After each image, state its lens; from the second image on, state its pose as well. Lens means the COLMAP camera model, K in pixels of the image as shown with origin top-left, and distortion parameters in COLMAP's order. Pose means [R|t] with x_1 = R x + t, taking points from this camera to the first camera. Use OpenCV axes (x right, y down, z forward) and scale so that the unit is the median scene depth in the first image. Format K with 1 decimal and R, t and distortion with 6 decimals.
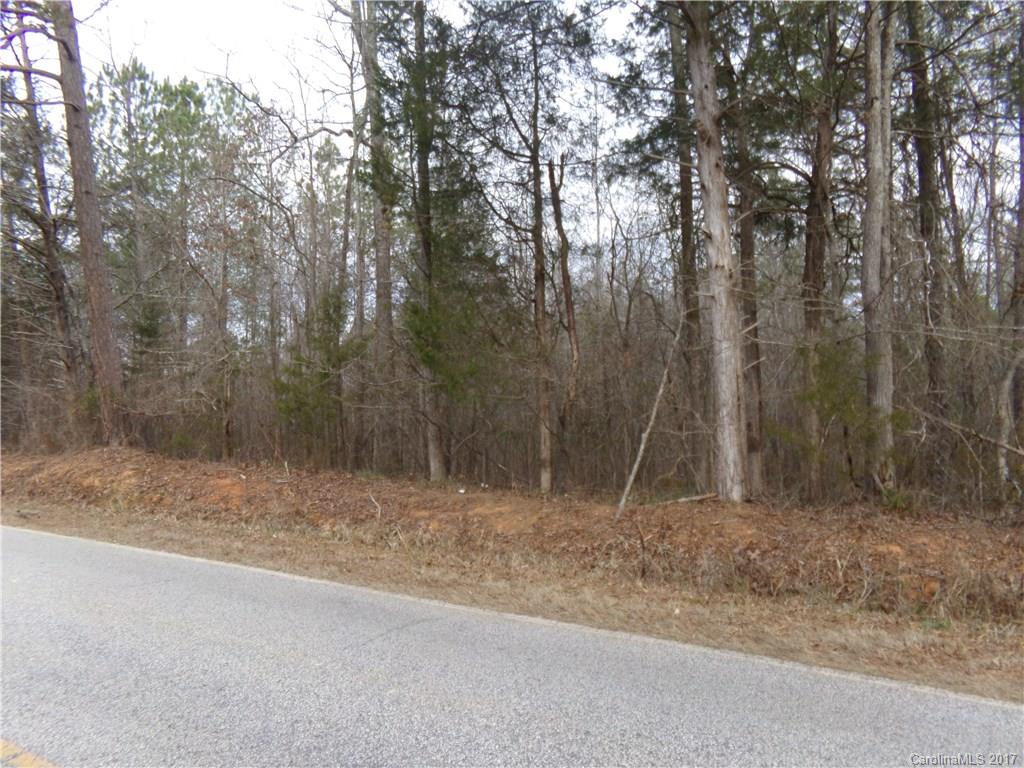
lens RADIAL K [[723.8, 0, 516.1], [0, 723.8, 387.8], [0, 0, 1]] dist [0.036460, 0.015683]
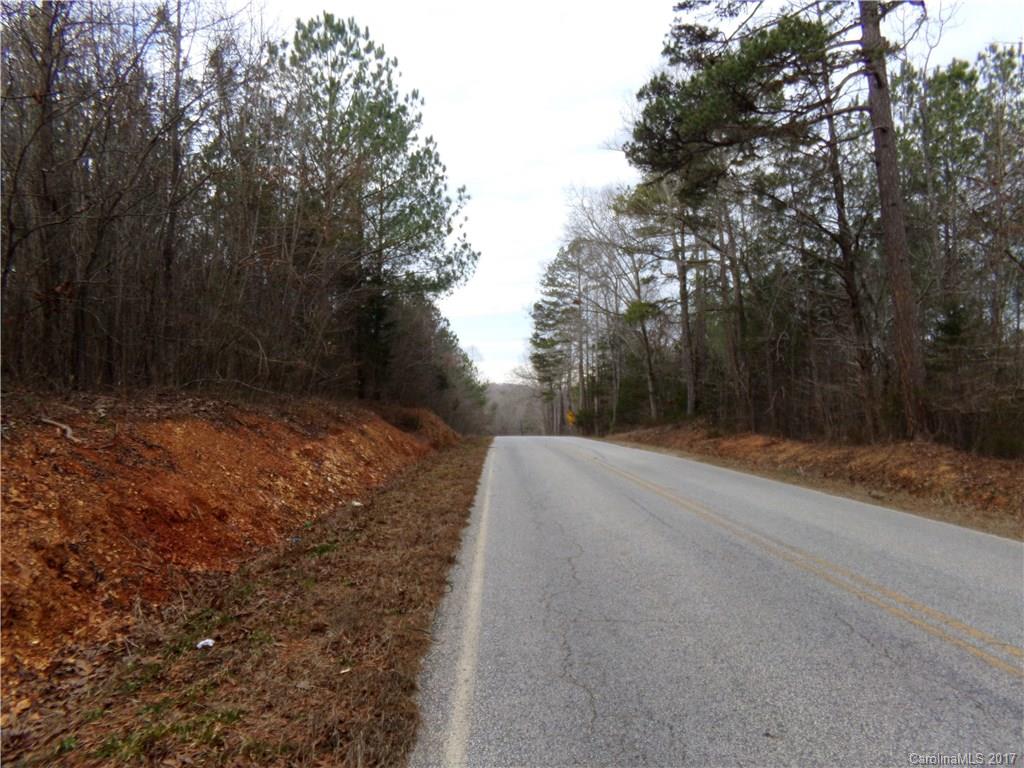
lens RADIAL K [[723.8, 0, 509.5], [0, 723.8, 384.8], [0, 0, 1]] dist [0.036460, 0.015683]
pose [[0.595354, -0.011826, -0.803376, -0.057115], [0.011352, 0.999916, -0.006306, -0.000784], [0.803383, -0.005366, 0.595438, -0.091507]]
